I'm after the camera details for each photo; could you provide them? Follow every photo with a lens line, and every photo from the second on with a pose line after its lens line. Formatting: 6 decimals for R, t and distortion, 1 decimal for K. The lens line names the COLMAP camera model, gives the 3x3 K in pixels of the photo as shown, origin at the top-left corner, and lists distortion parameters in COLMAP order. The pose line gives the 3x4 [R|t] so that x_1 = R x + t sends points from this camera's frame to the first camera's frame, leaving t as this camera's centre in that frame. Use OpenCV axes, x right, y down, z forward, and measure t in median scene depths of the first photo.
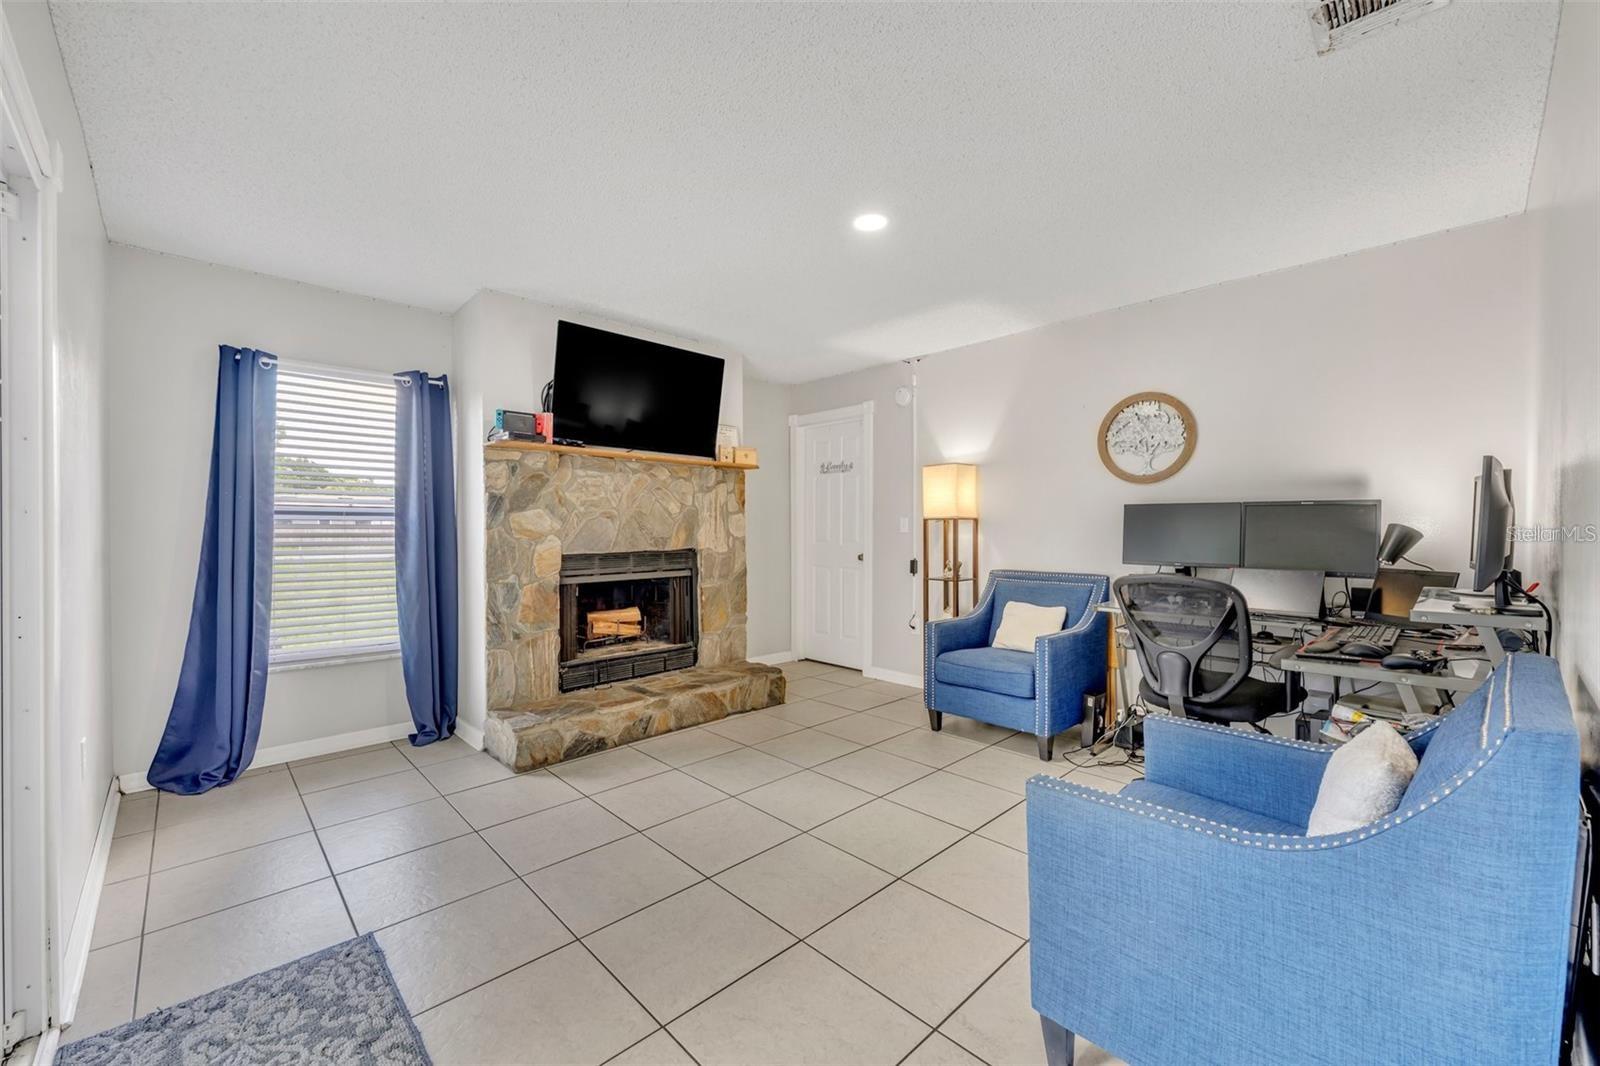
lens RADIAL K [[644.1, 0, 801.7], [0, 644.1, 526.1], [0, 0, 1]] dist [-0.002080, -0.000203]
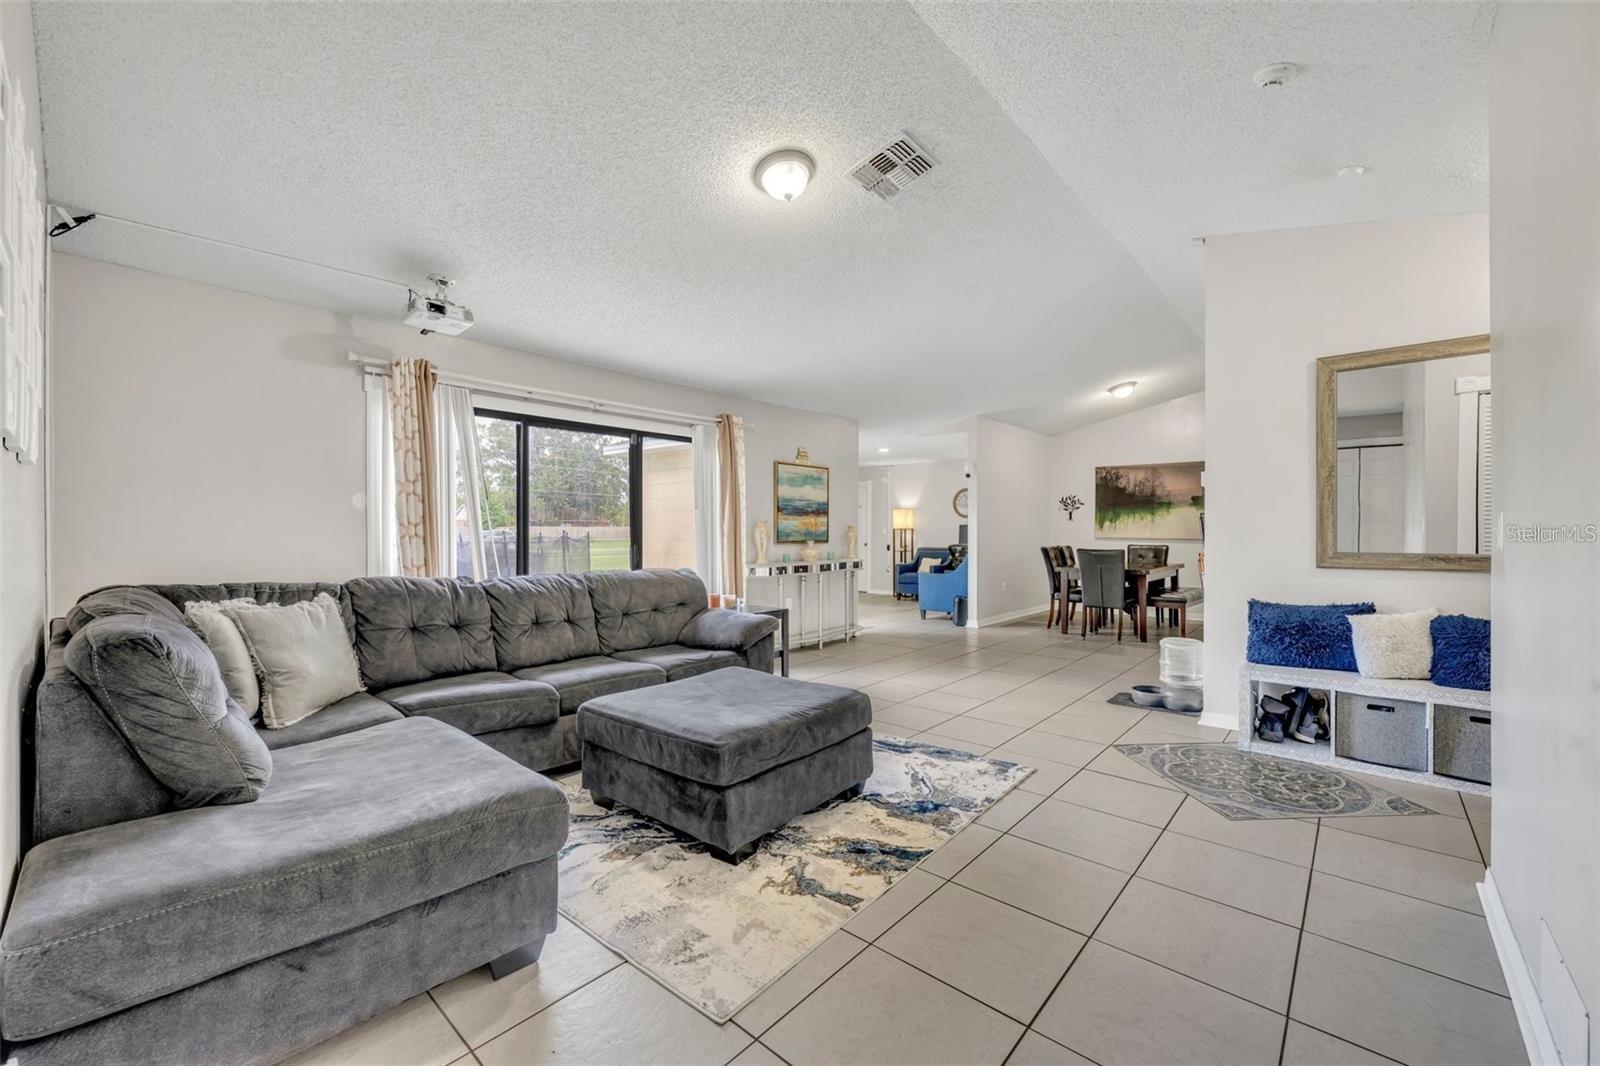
lens RADIAL K [[642.9, 0, 800.0], [0, 642.9, 533.0], [0, 0, 1]] dist [-0.001438, -0.000140]
pose [[0.996614, 0.002150, 0.082198, -0.438824], [-0.002546, 0.999986, 0.004711, -0.005979], [-0.082187, -0.004905, 0.996605, -1.717723]]
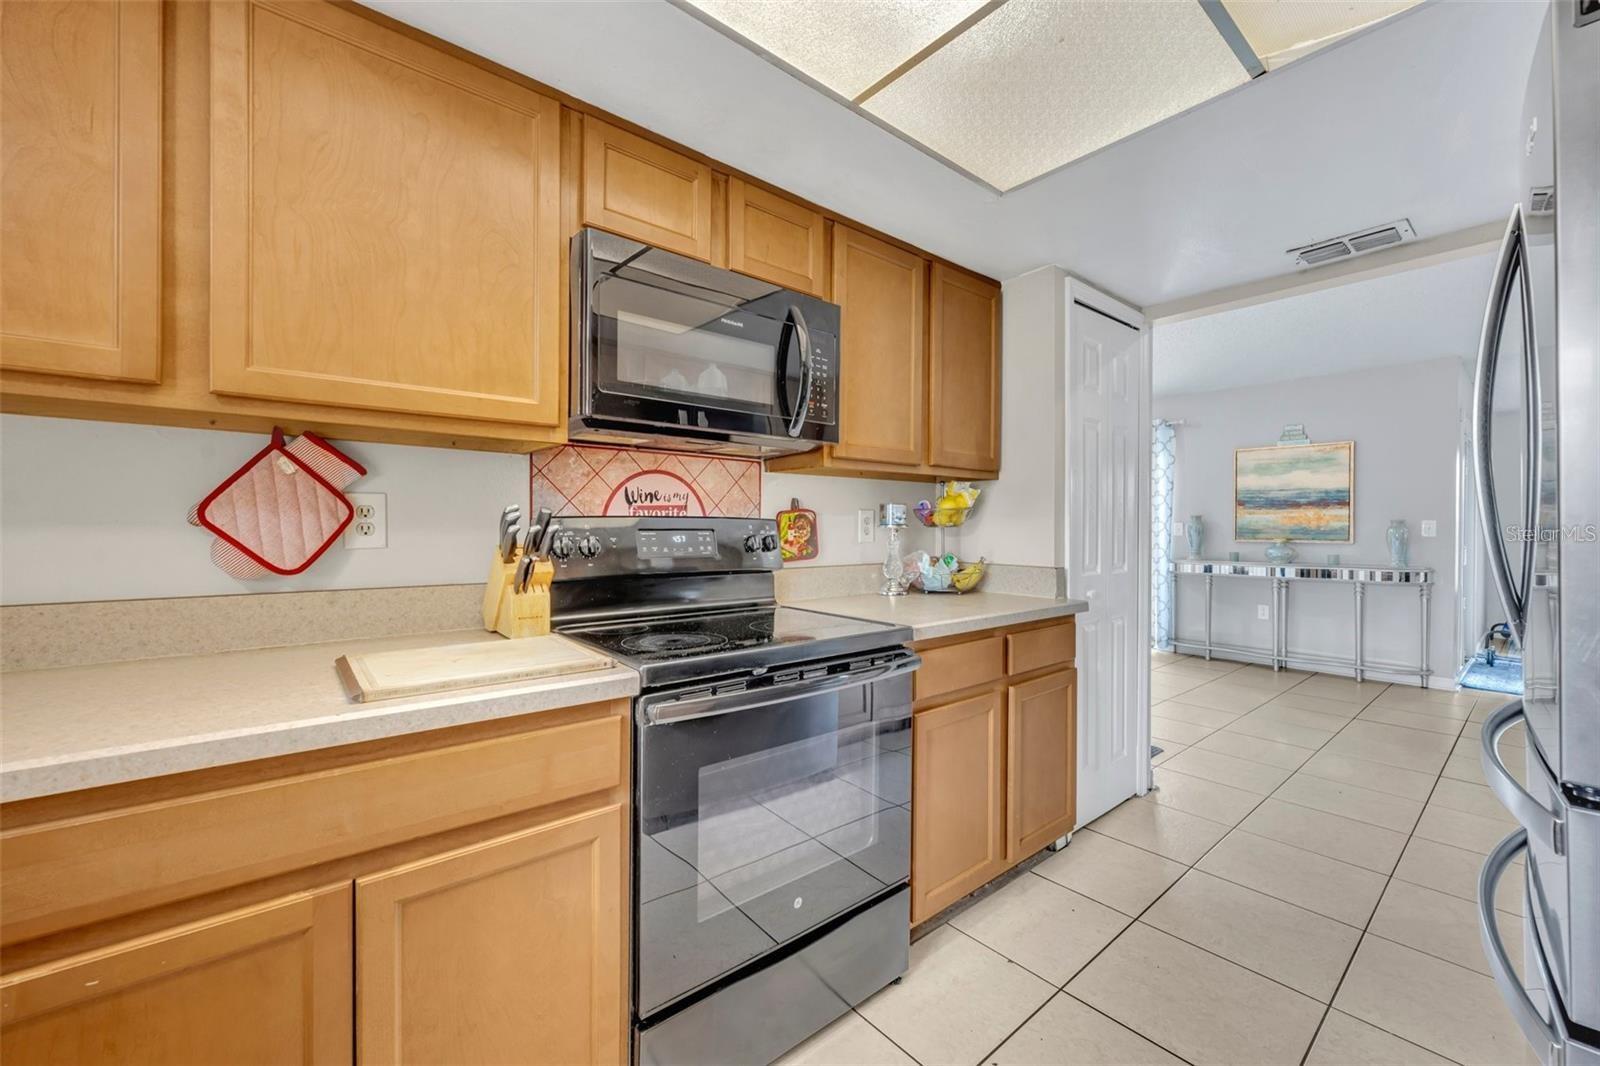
lens RADIAL K [[642.9, 0, 800.0], [0, 642.9, 533.0], [0, 0, 1]] dist [-0.001438, -0.000140]
pose [[-0.067538, 0.012184, -0.997642, 1.086830], [-0.003320, 0.999917, 0.012437, -0.004409], [0.997711, 0.004153, -0.067492, -1.025148]]
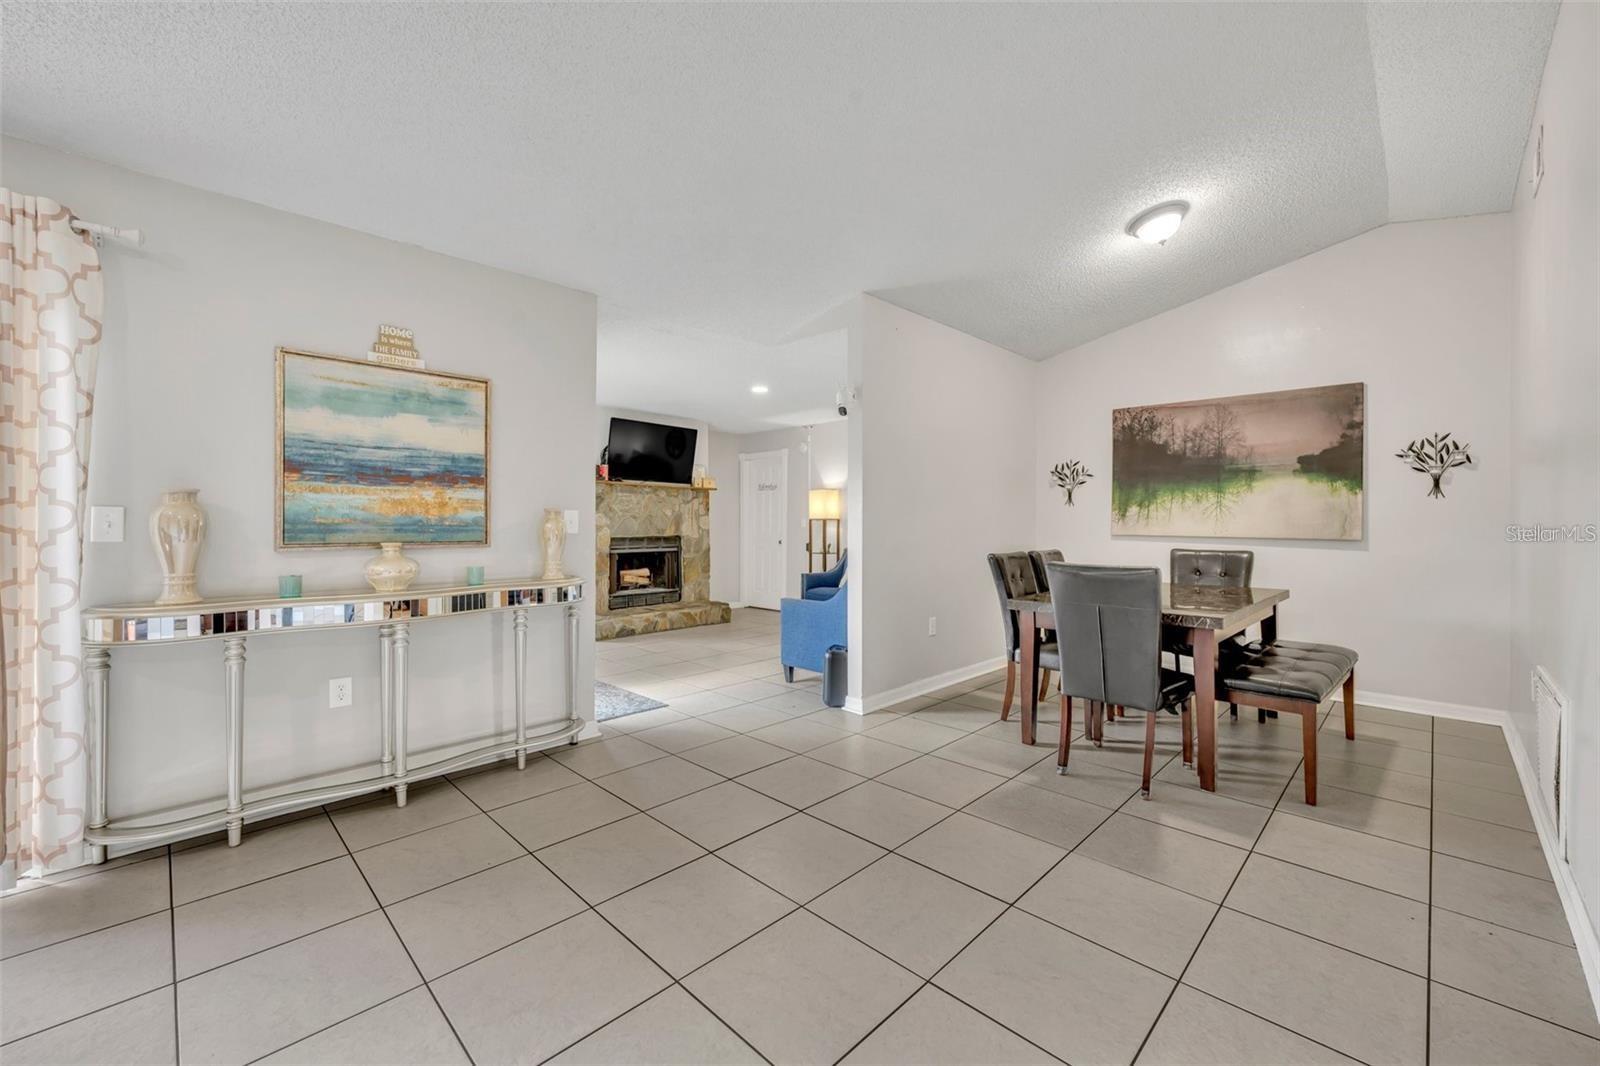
lens RADIAL K [[644.1, 0, 801.7], [0, 644.1, 526.1], [0, 0, 1]] dist [-0.002080, -0.000203]
pose [[0.999589, 0.005048, 0.028223, 0.124351], [-0.005200, 0.999972, 0.005320, -0.002240], [-0.028195, -0.005465, 0.999588, -0.818870]]
